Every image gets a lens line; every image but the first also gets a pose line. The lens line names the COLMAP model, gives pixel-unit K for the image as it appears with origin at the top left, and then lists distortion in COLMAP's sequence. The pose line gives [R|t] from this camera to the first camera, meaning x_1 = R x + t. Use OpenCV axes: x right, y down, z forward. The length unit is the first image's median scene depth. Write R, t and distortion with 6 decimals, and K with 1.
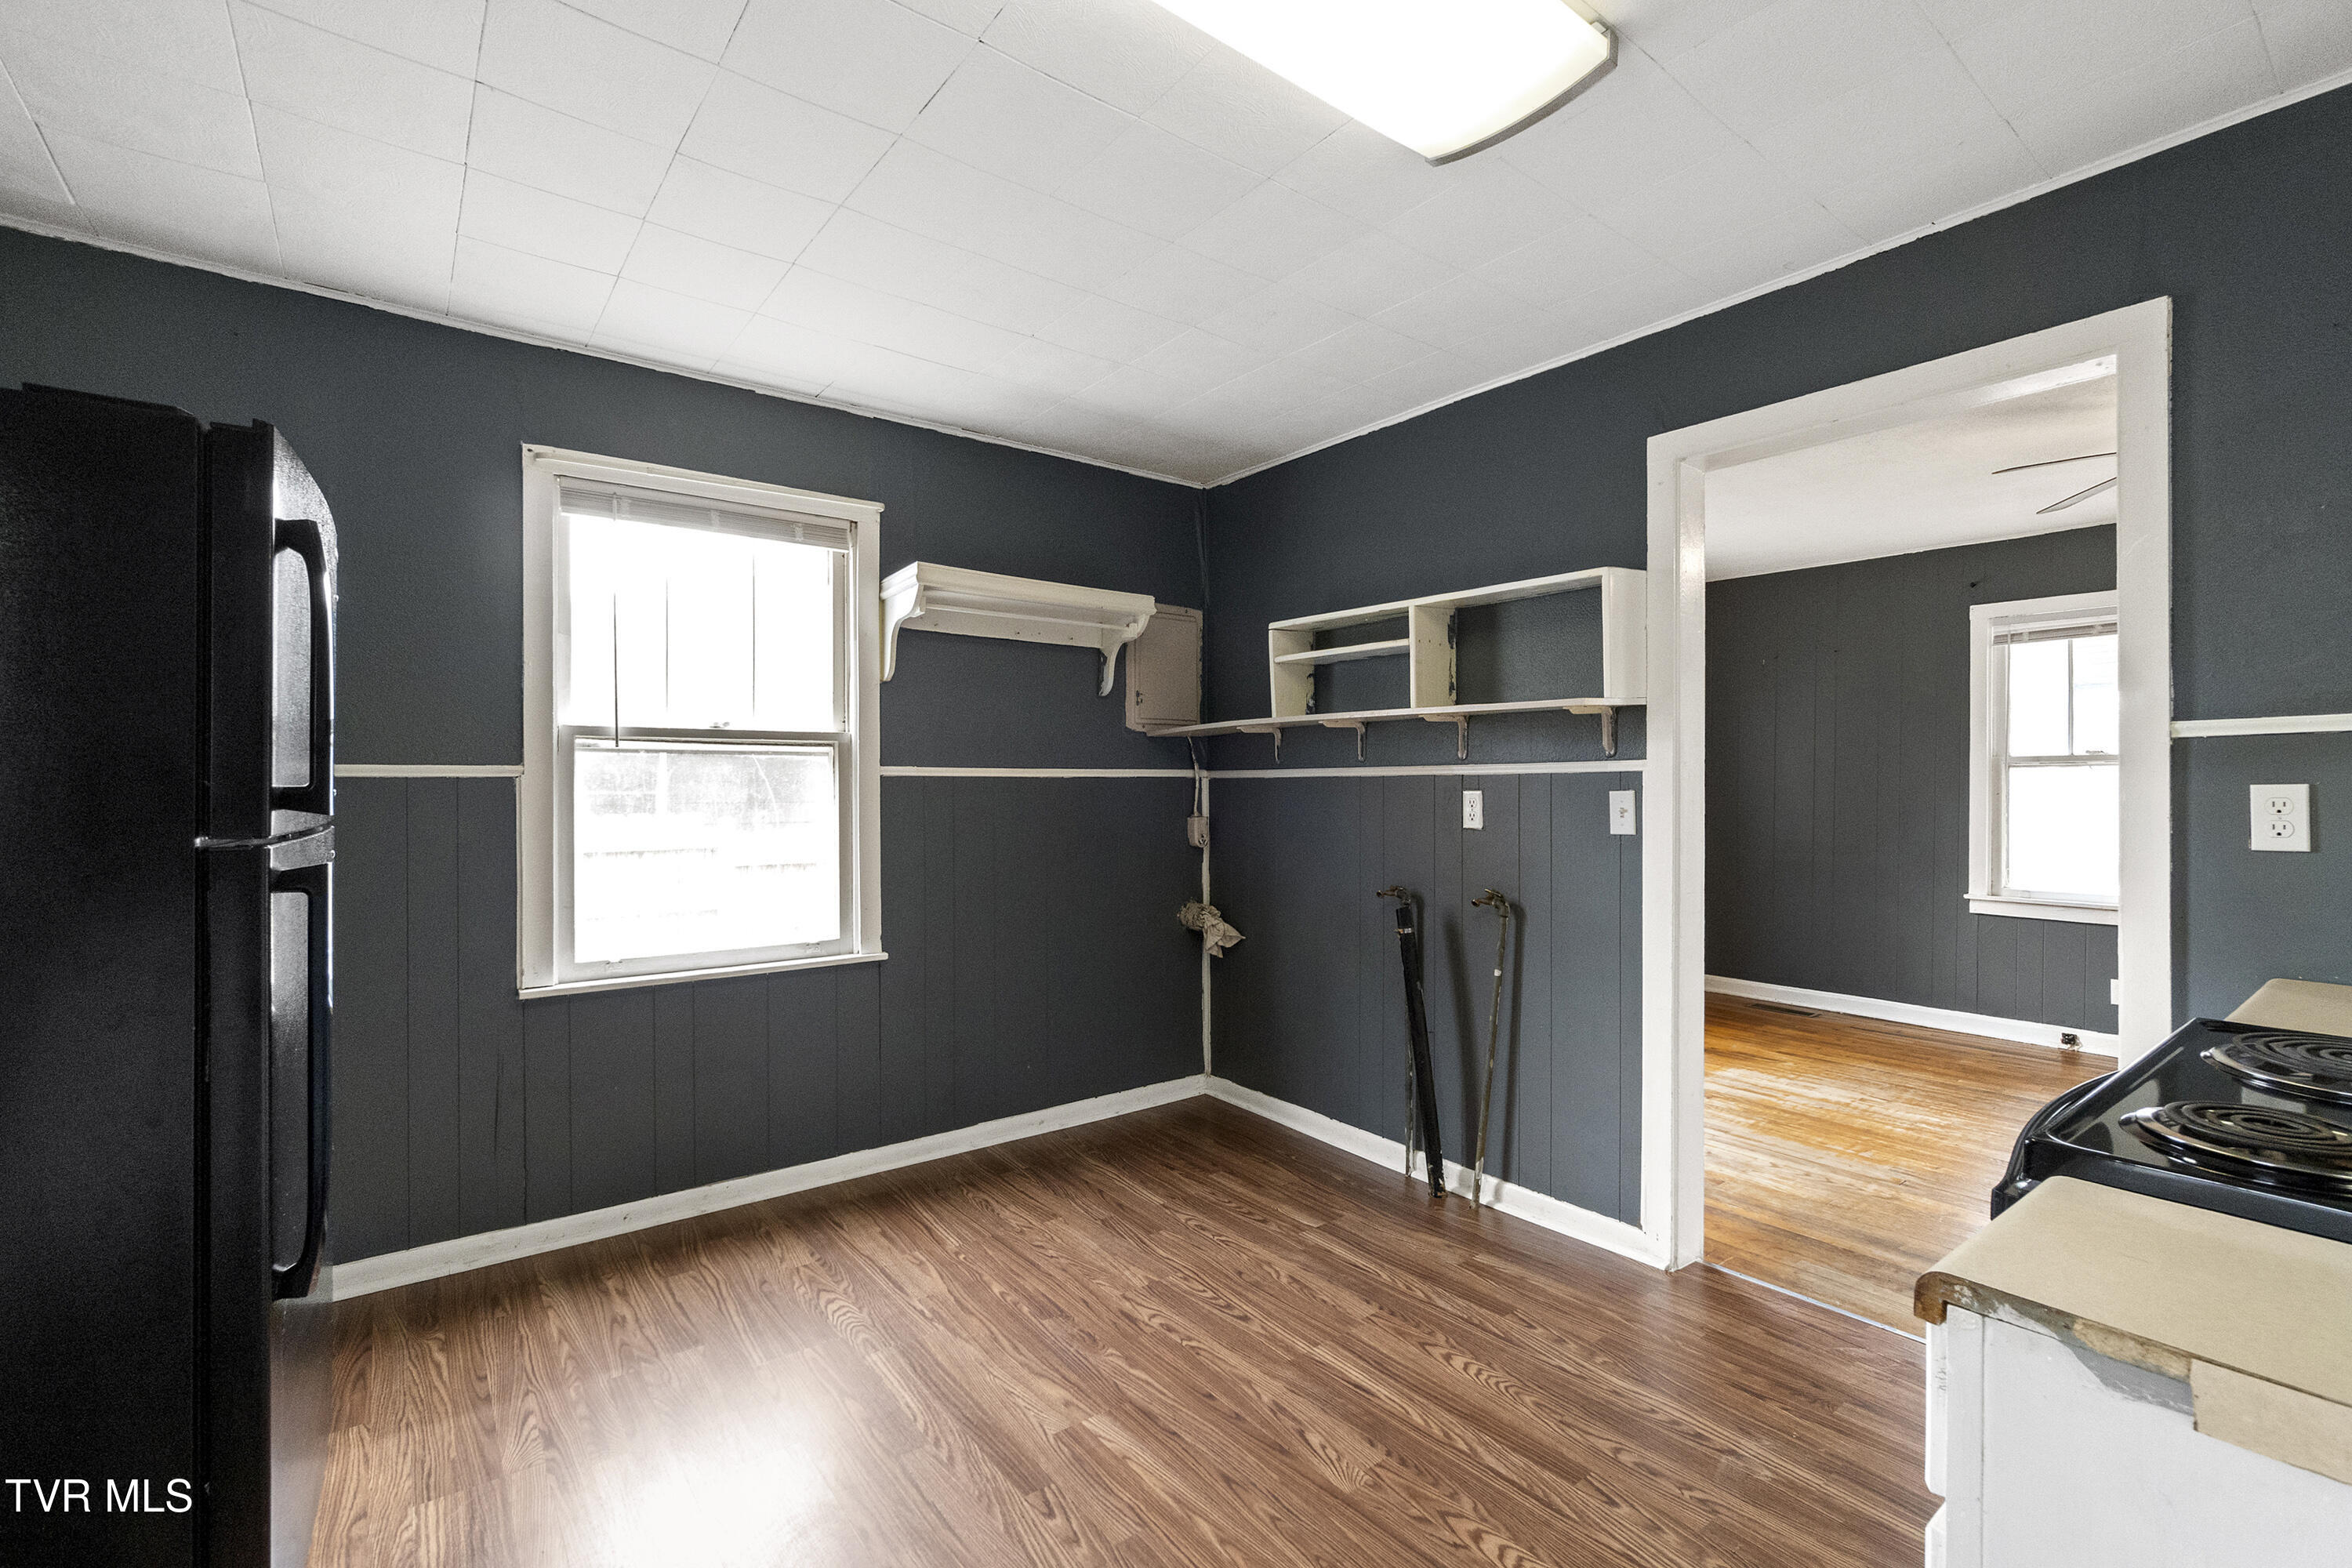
lens RADIAL K [[1030.2, 0, 1181.7], [0, 1030.2, 798.9], [0, 0, 1]] dist [-0.000889, 0.000303]
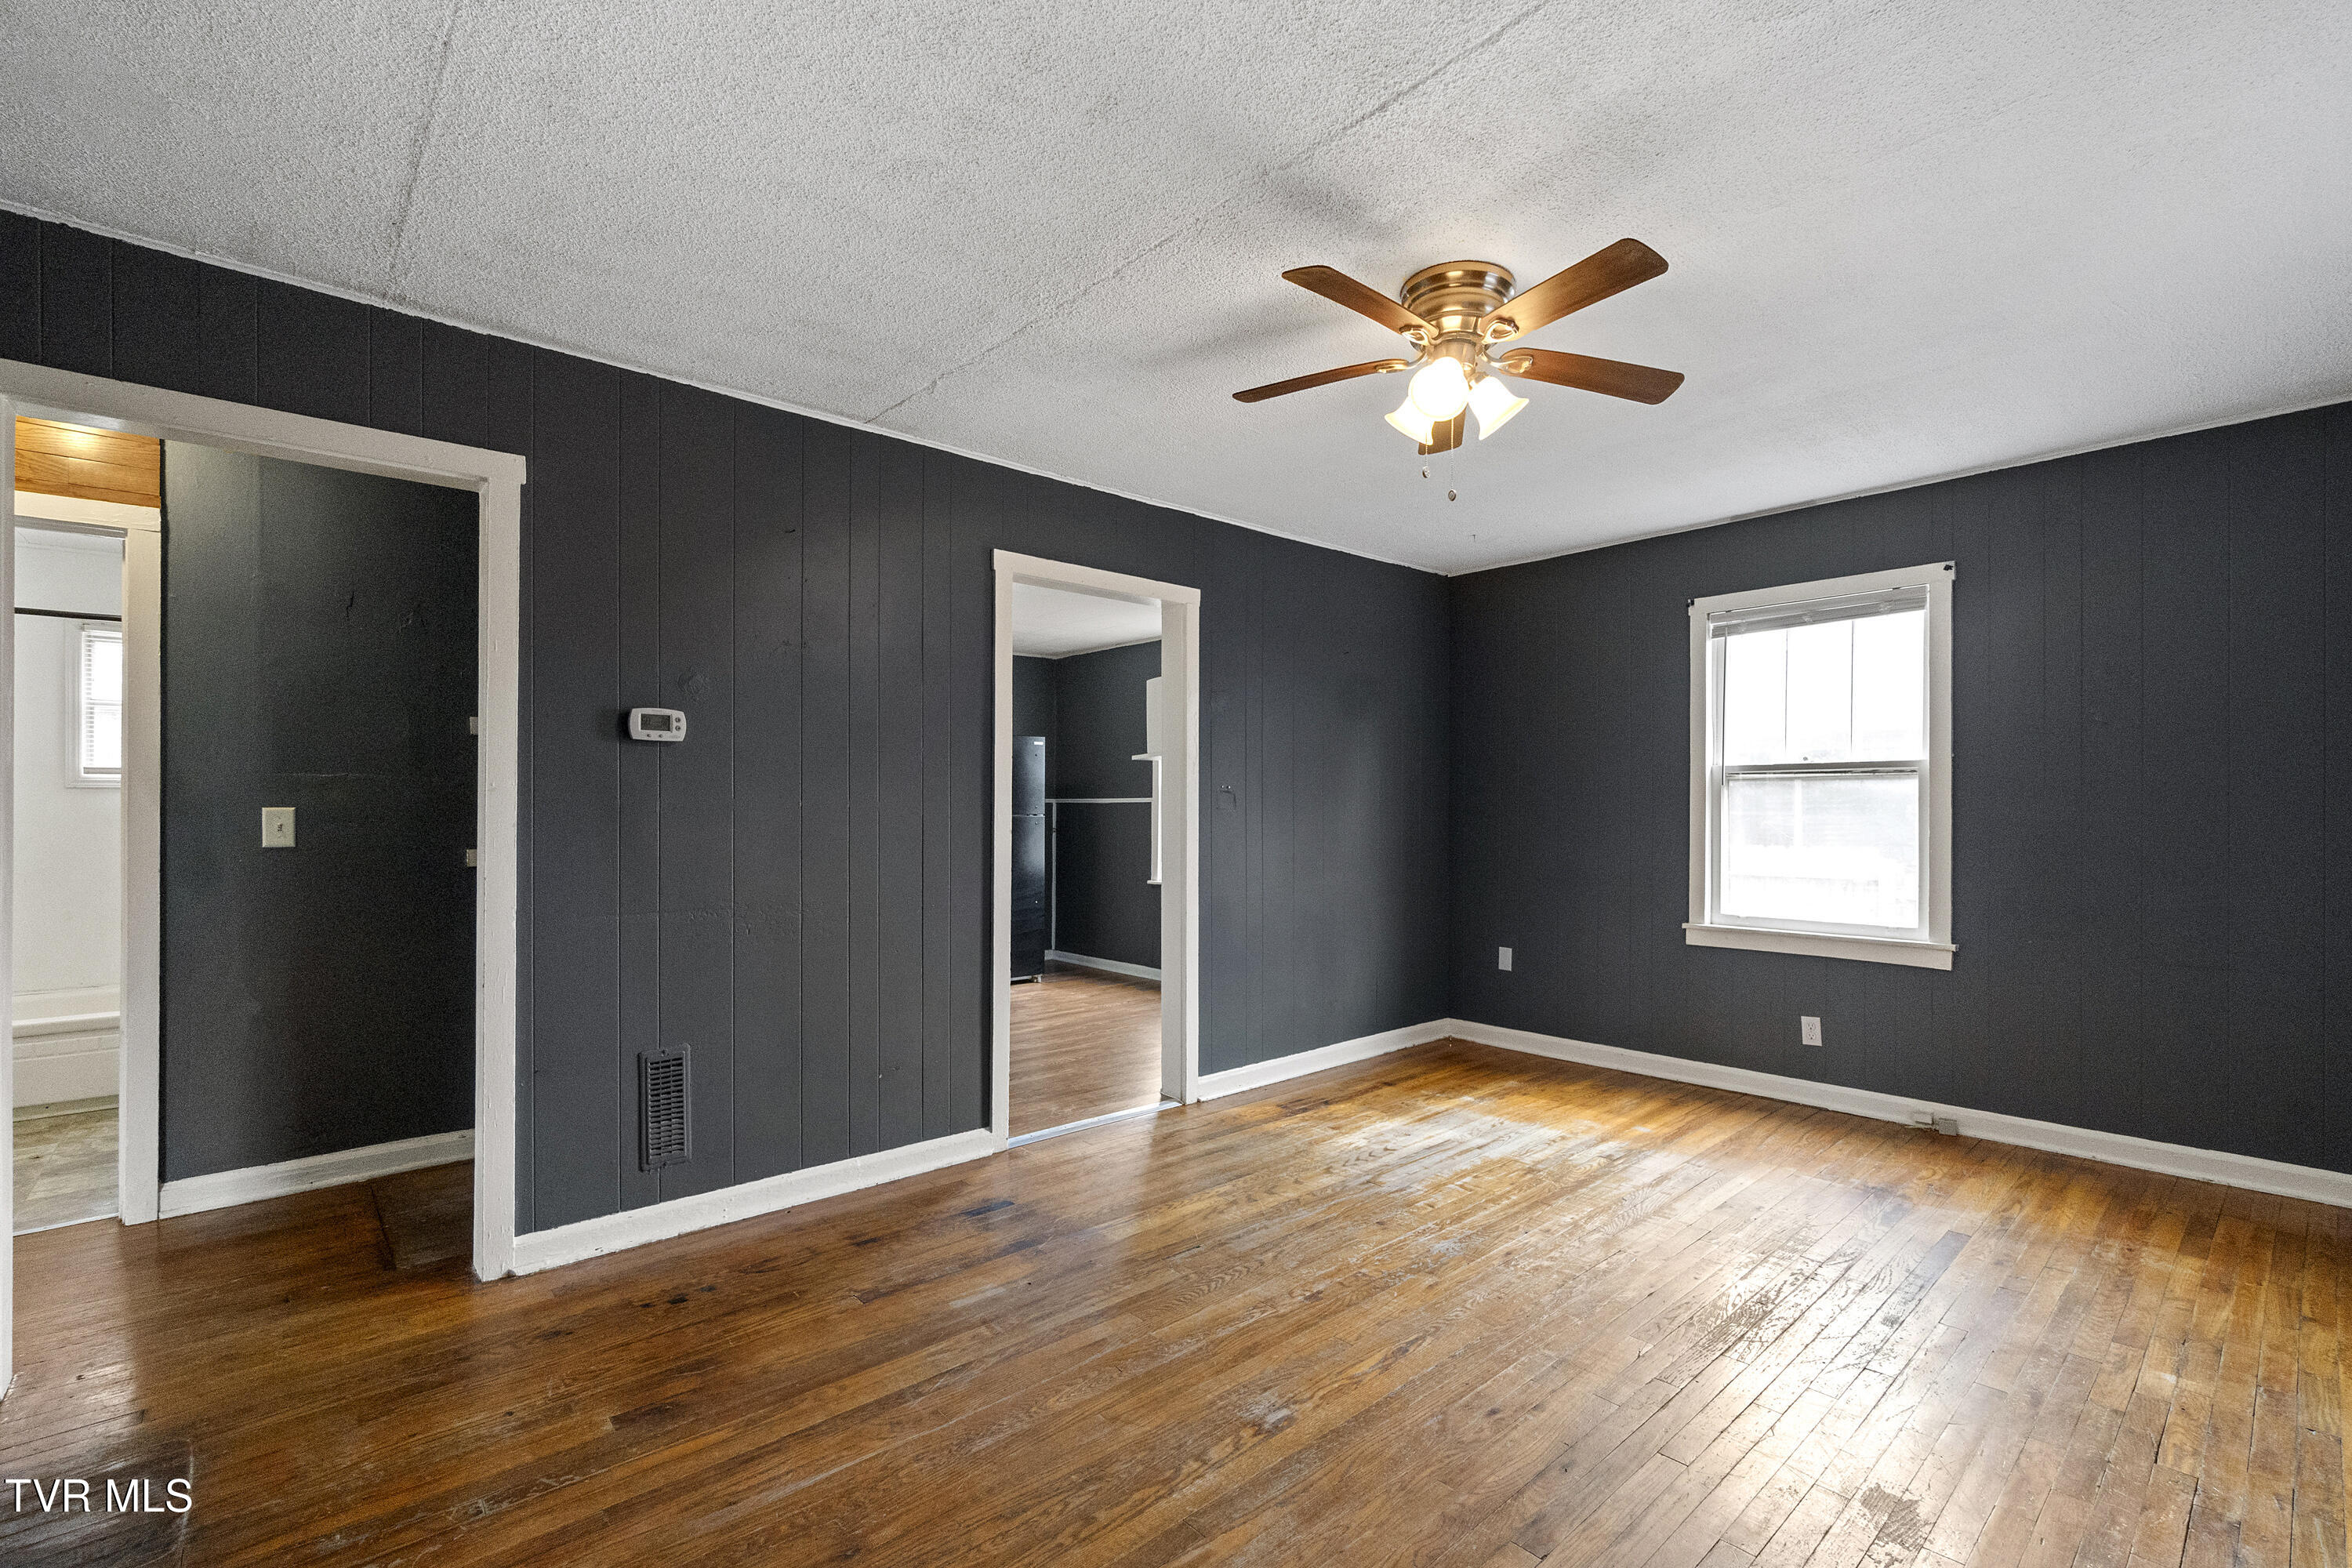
lens RADIAL K [[1043.0, 0, 1169.7], [0, 1043.0, 810.8], [0, 0, 1]] dist [-0.003715, 0.000857]
pose [[0.062798, 0.000262, -0.998026, 1.466385], [-0.016320, 0.999867, -0.000765, 0.002517], [0.997893, 0.016335, 0.062794, 0.612676]]
